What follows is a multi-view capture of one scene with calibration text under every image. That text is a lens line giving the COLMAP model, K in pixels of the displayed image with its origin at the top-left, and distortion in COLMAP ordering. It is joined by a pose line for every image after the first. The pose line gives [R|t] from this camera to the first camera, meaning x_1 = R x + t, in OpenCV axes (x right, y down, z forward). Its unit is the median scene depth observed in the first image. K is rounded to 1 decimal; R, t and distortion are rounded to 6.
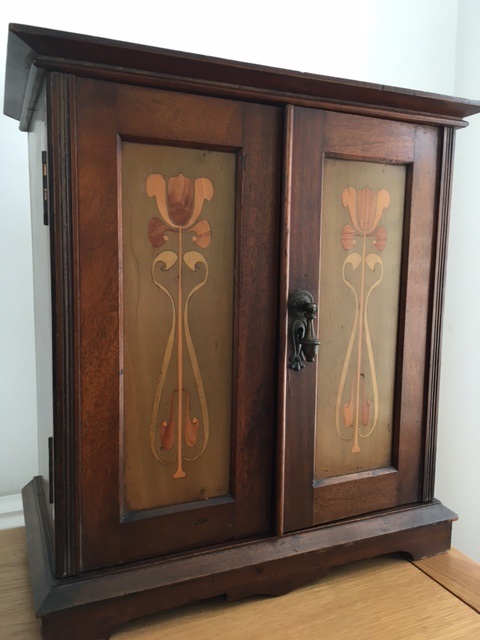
lens RADIAL K [[539.7, 0, 240.1], [0, 539.7, 319.9], [0, 0, 1]] dist [0.018015, -0.037462]
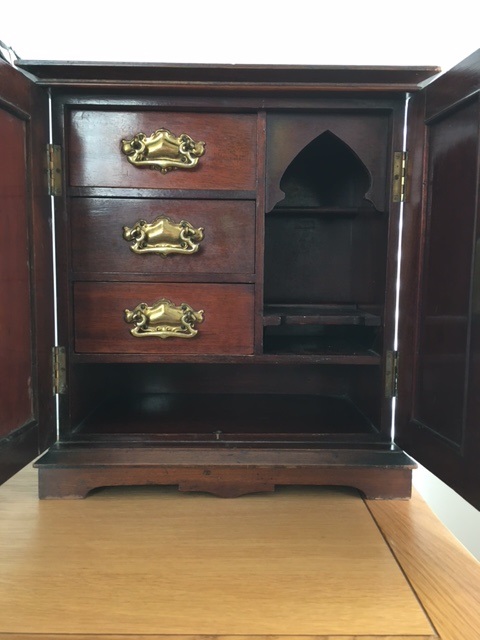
lens RADIAL K [[539.7, 0, 241.1], [0, 539.7, 320.0], [0, 0, 1]] dist [0.018015, -0.037462]
pose [[0.926339, 0.032051, -0.375326, 0.561393], [-0.039317, 0.999158, -0.011717, 0.130236], [0.374635, 0.025610, 0.926819, -0.117970]]
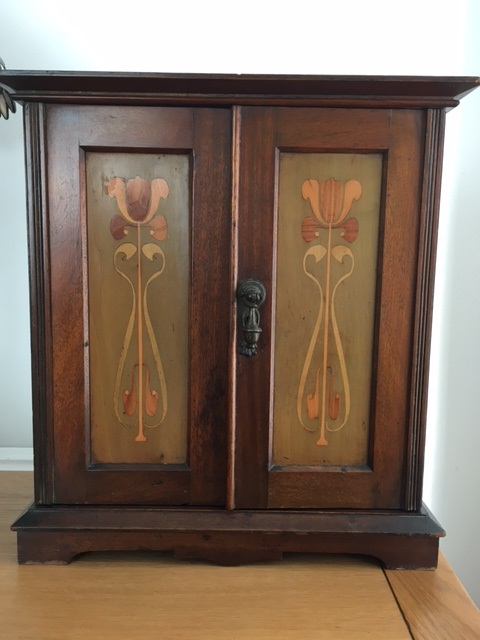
lens RADIAL K [[539.7, 0, 238.7], [0, 539.7, 319.0], [0, 0, 1]] dist [0.018015, -0.037462]
pose [[0.918420, 0.049326, -0.392521, 0.504878], [-0.047972, 0.998761, 0.013264, 0.007106], [0.392688, 0.006648, 0.919648, 0.023361]]
